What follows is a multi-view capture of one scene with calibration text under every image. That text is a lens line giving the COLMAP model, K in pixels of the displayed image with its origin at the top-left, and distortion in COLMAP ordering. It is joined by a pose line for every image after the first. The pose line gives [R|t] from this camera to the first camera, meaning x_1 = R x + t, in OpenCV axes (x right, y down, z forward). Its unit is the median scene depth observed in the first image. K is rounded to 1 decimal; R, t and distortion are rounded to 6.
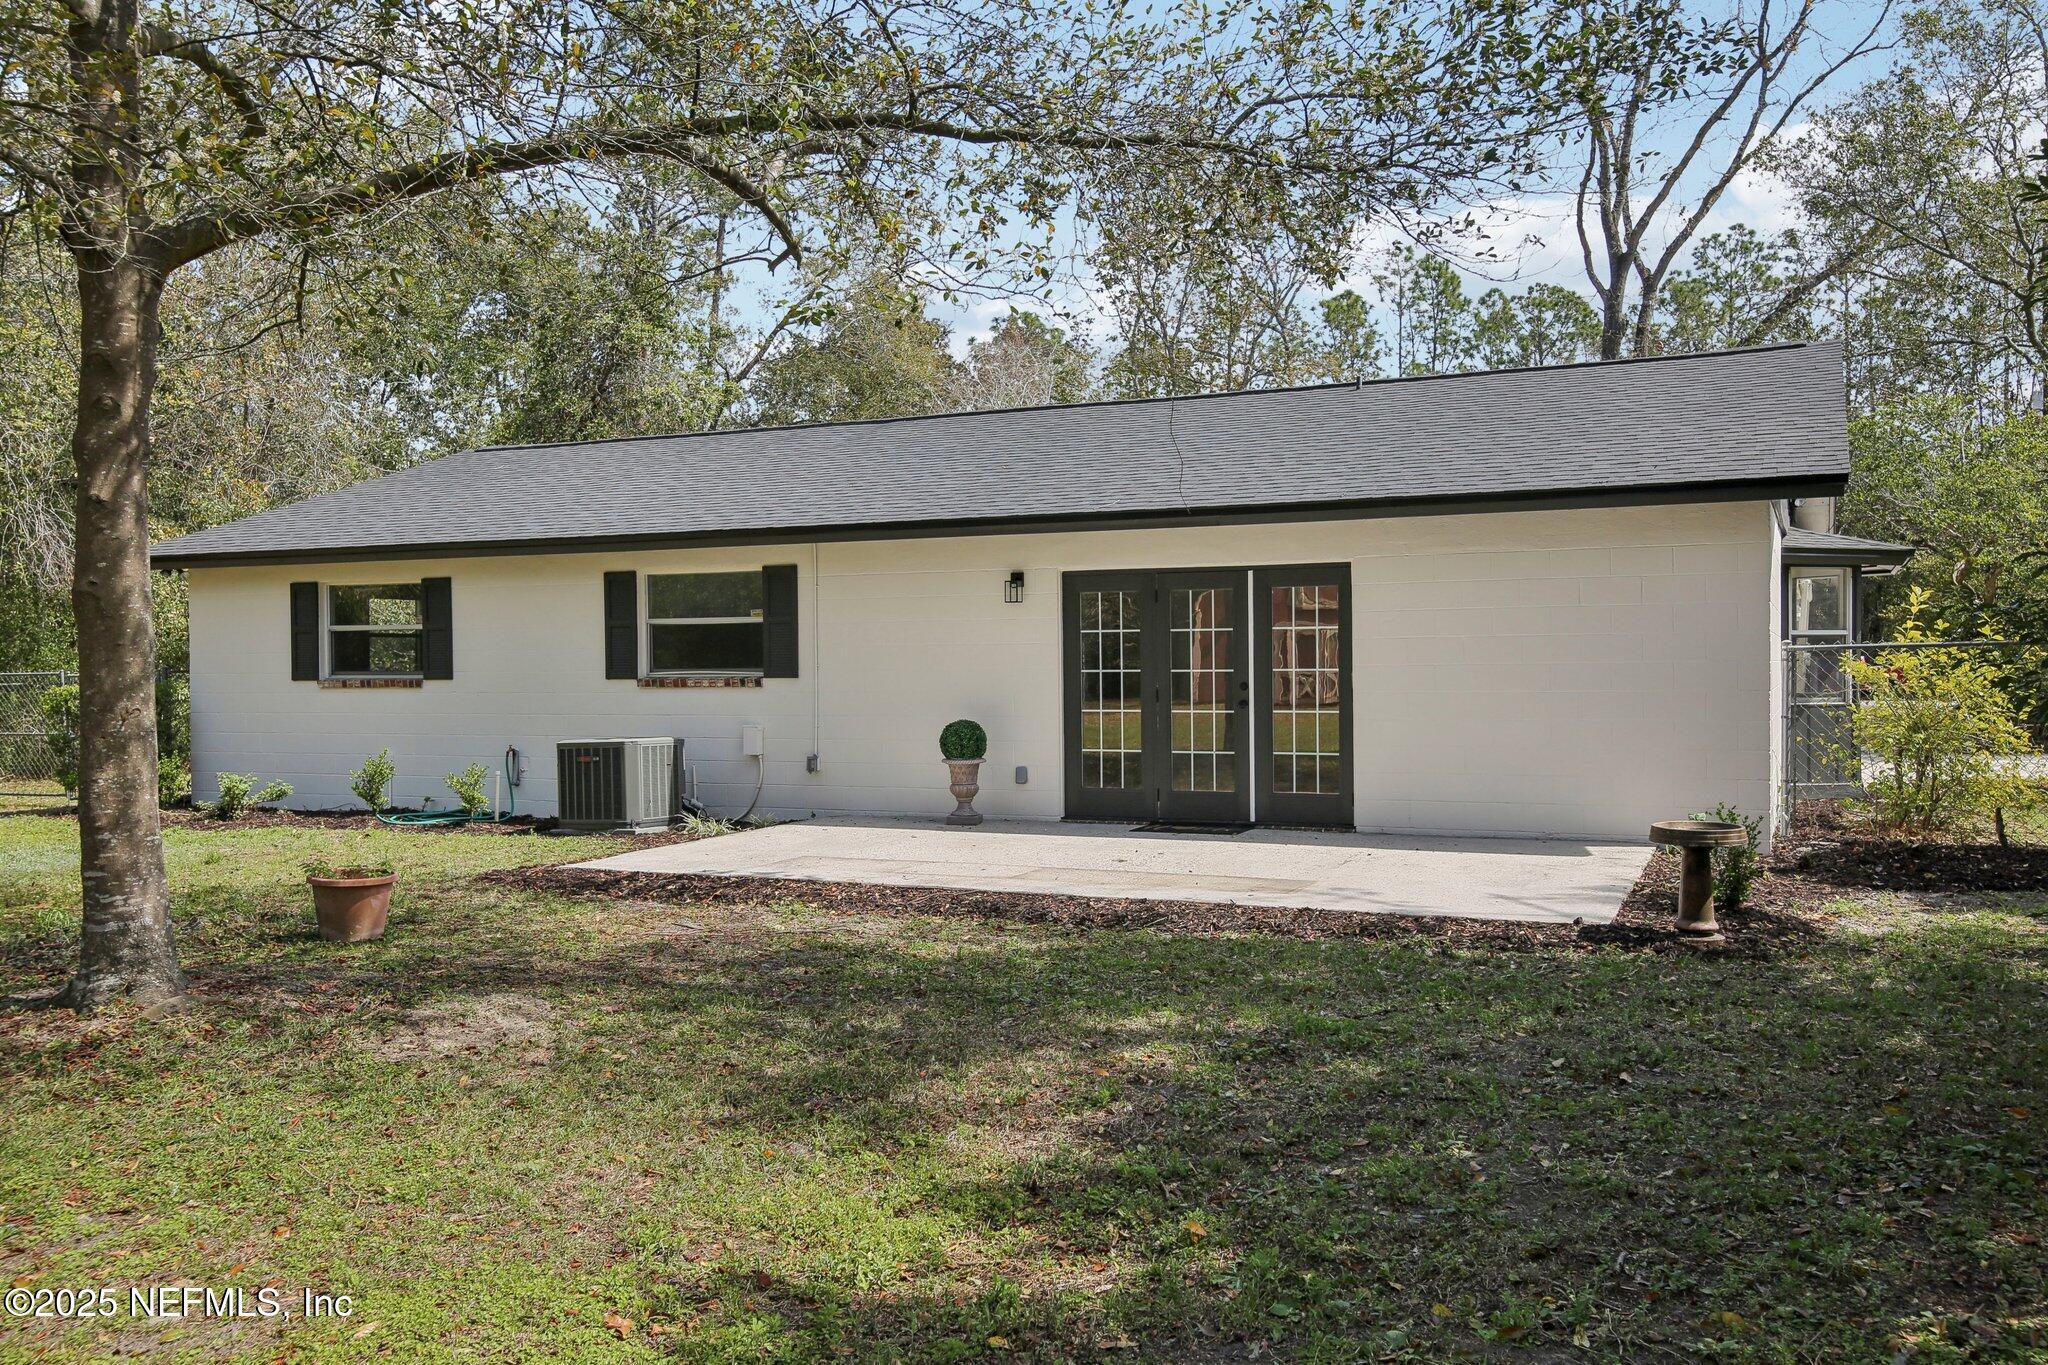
lens RADIAL K [[1705.5, 0, 1026.9], [0, 1705.5, 678.9], [0, 0, 1]] dist [0.040920, 0.009696]
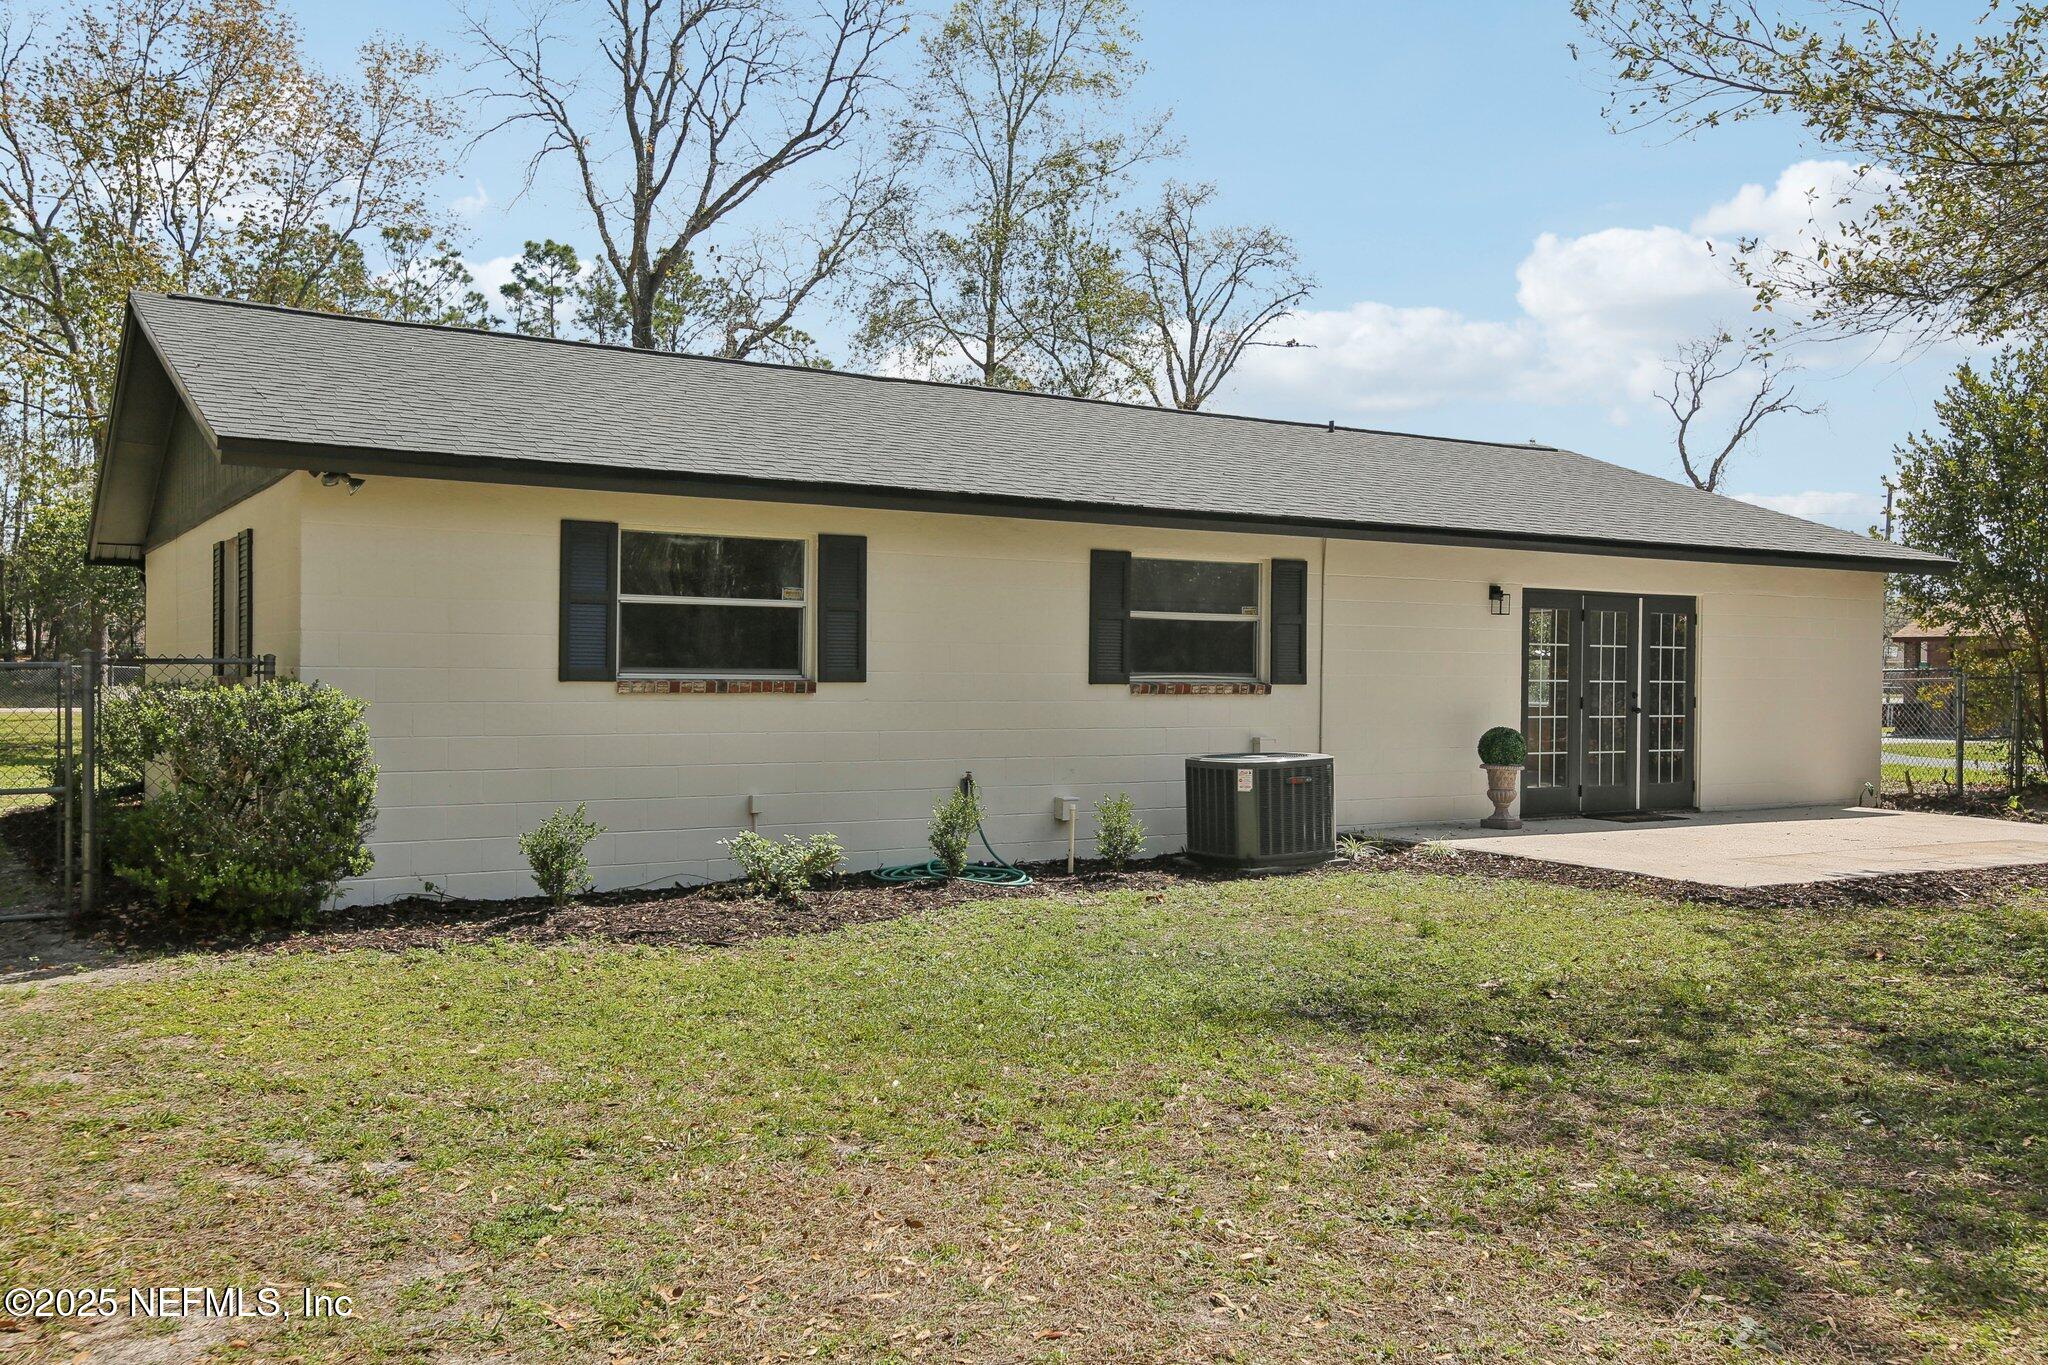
lens RADIAL K [[1705.5, 0, 1024.9], [0, 1705.5, 687.1], [0, 0, 1]] dist [0.040920, 0.009696]
pose [[0.550656, 0.005895, 0.834712, -0.977783], [-0.006972, 0.999973, -0.002463, 0.004020], [-0.834703, -0.004463, 0.550682, 0.621791]]
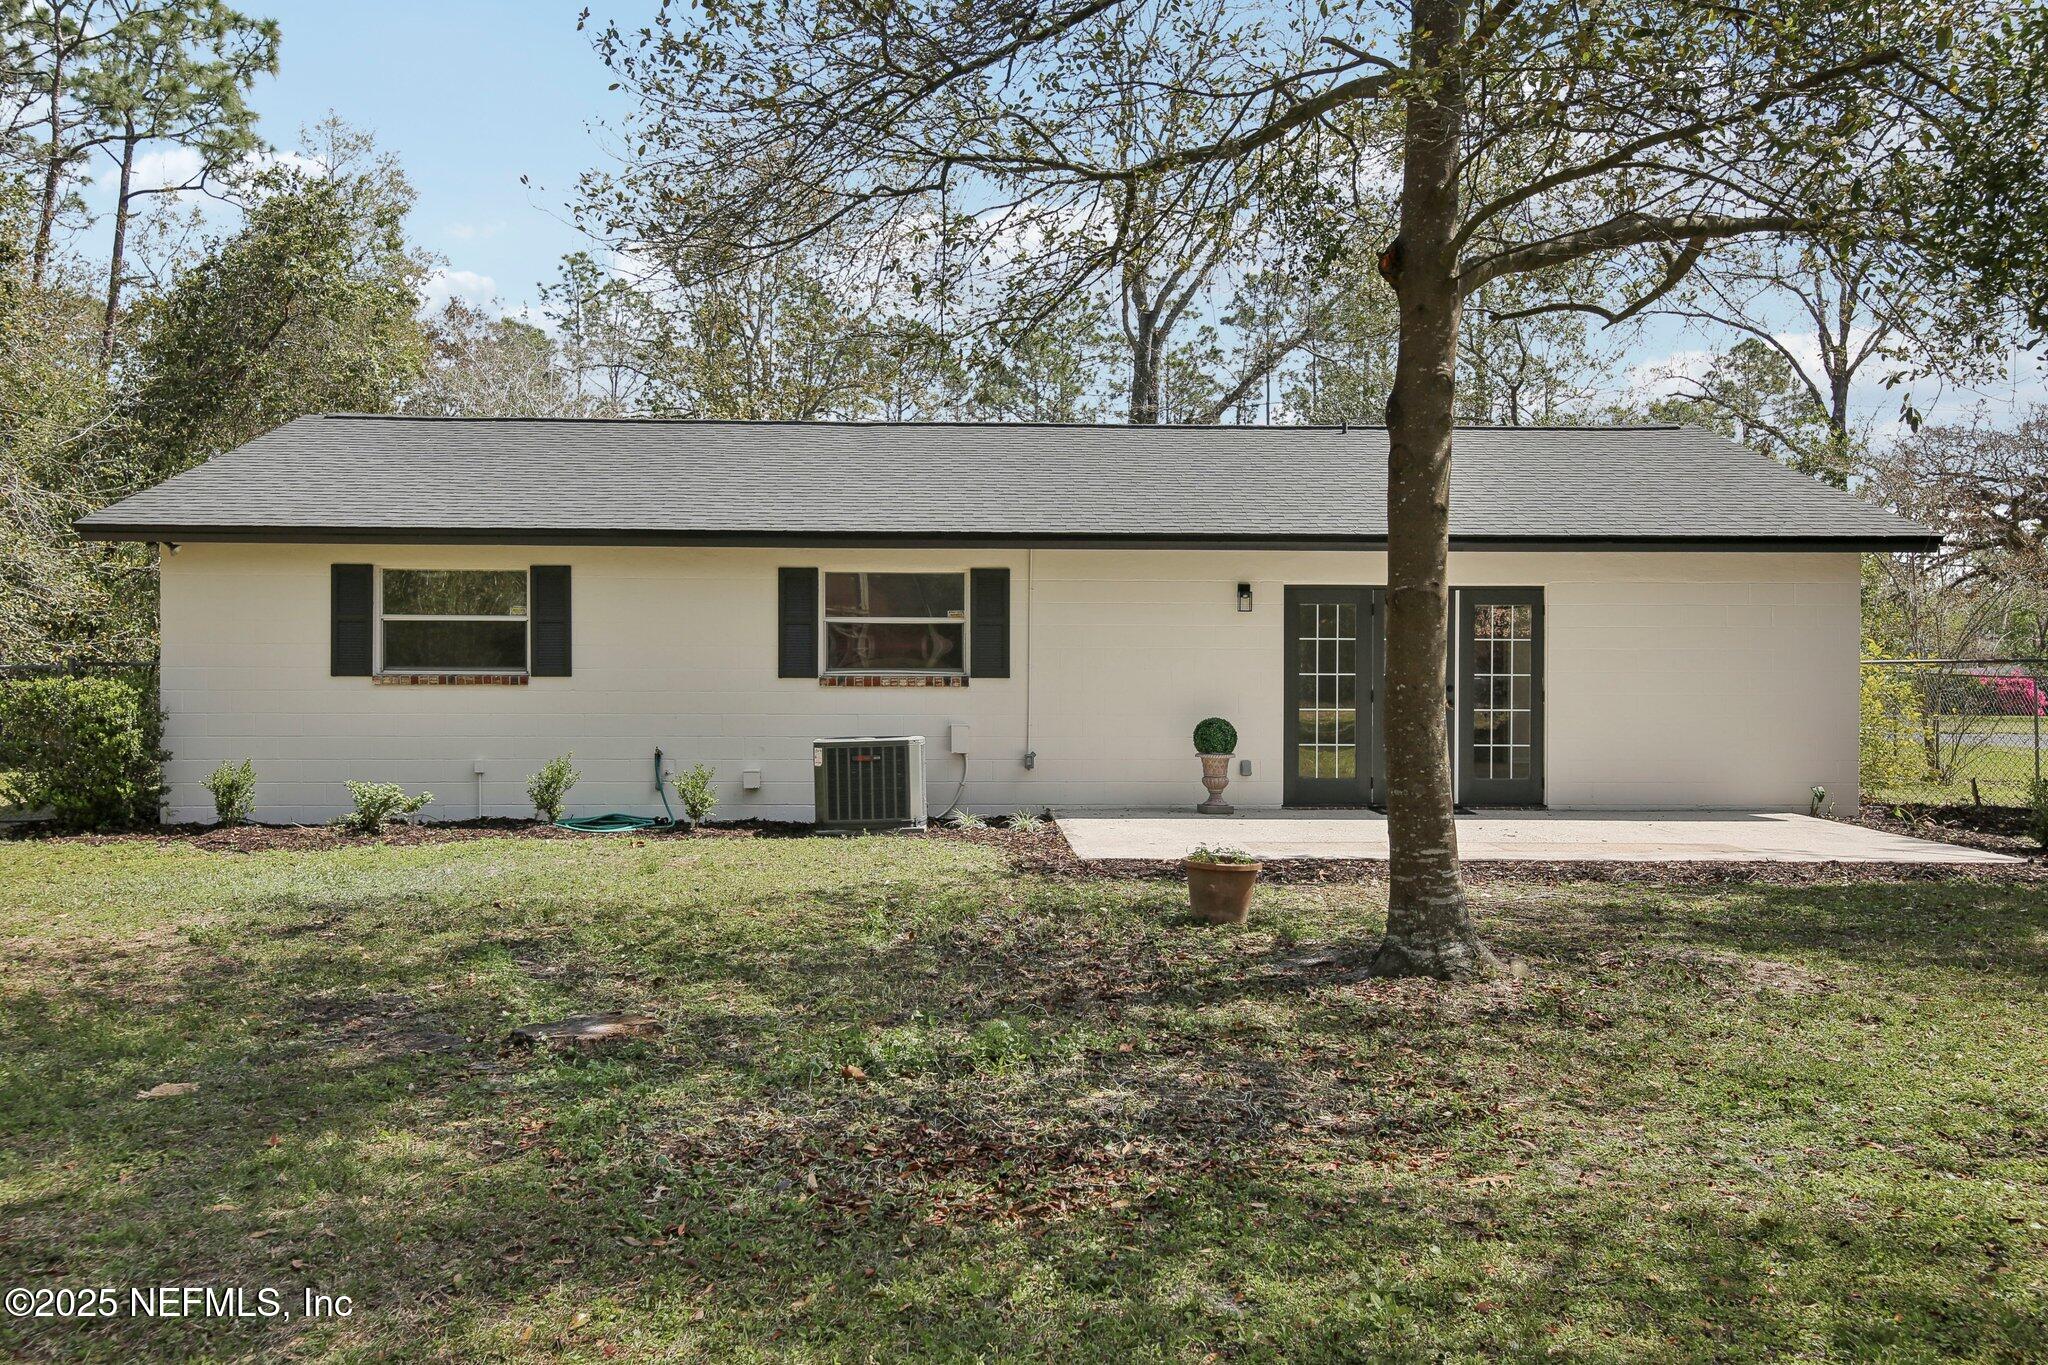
lens RADIAL K [[1705.5, 0, 1020.1], [0, 1705.5, 687.9], [0, 0, 1]] dist [0.040920, 0.009696]
pose [[0.892451, 0.006277, 0.451100, -0.593340], [-0.006693, 0.999977, -0.000672, 0.006002], [-0.451094, -0.002419, 0.892473, 0.075783]]
